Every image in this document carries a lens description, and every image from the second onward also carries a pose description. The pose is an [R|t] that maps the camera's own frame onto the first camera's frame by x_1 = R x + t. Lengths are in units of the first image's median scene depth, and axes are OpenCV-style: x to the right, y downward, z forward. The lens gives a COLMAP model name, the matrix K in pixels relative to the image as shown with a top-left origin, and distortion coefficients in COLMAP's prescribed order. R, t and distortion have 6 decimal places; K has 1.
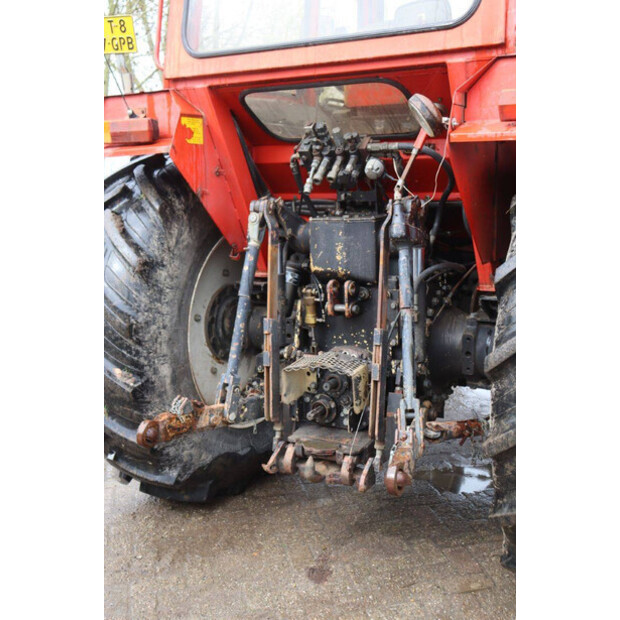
lens RADIAL K [[739.9, 0, 310.3], [0, 739.9, 311.4], [0, 0, 1]] dist [0.015713, 0.000000]
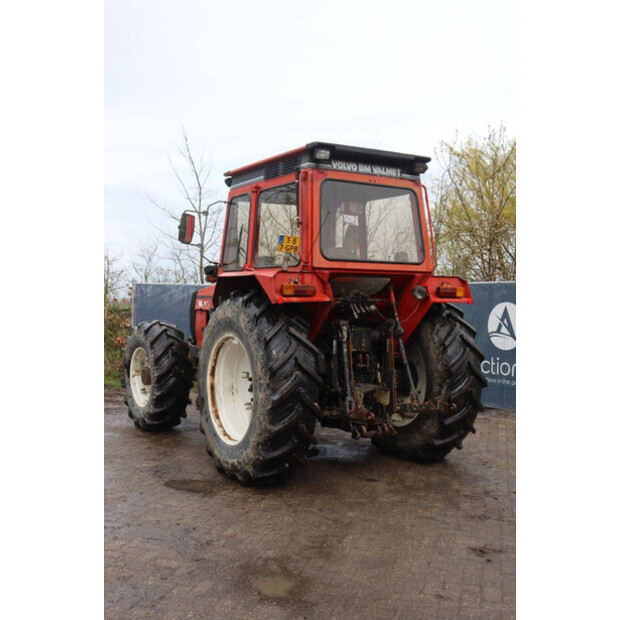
lens RADIAL K [[707.3, 0, 311.5], [0, 707.3, 327.1], [0, 0, 1]] dist [-0.055375, 0.000000]
pose [[0.481729, -0.013431, 0.876217, -2.042638], [0.137473, 0.988661, -0.060425, -0.012802], [-0.865470, 0.149565, 0.478113, 0.030276]]
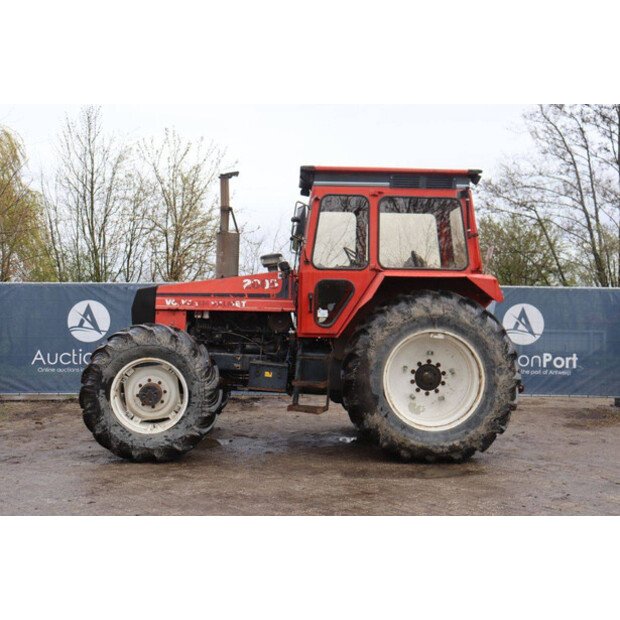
lens RADIAL K [[751.1, 0, 309.2], [0, 751.1, 308.9], [0, 0, 1]] dist [0.018602, 0.000000]
pose [[-0.529664, 0.005840, 0.848187, -2.190861], [0.150315, 0.984795, 0.087086, -0.518007], [-0.834782, 0.173622, -0.522488, 2.996265]]
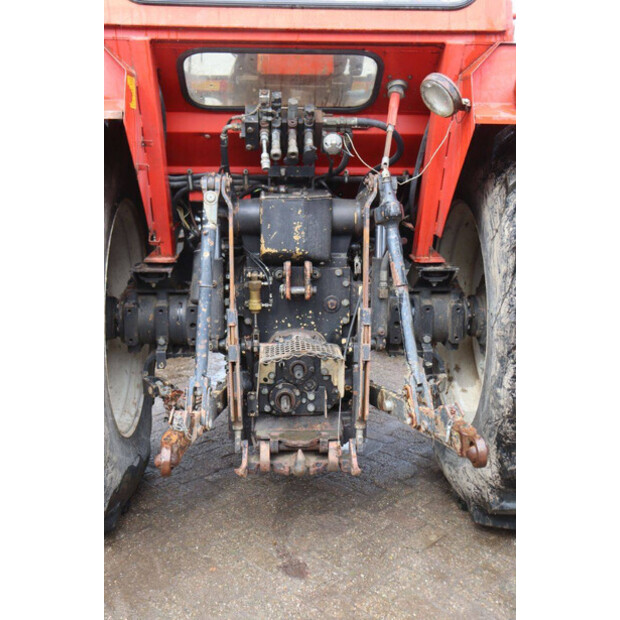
lens RADIAL K [[751.1, 0, 309.1], [0, 751.1, 311.3], [0, 0, 1]] dist [0.018602, 0.000000]
pose [[0.840583, -0.099201, 0.532522, -0.462268], [0.074875, 0.994929, 0.067151, -0.041614], [-0.536483, -0.016573, 0.843748, 0.177147]]
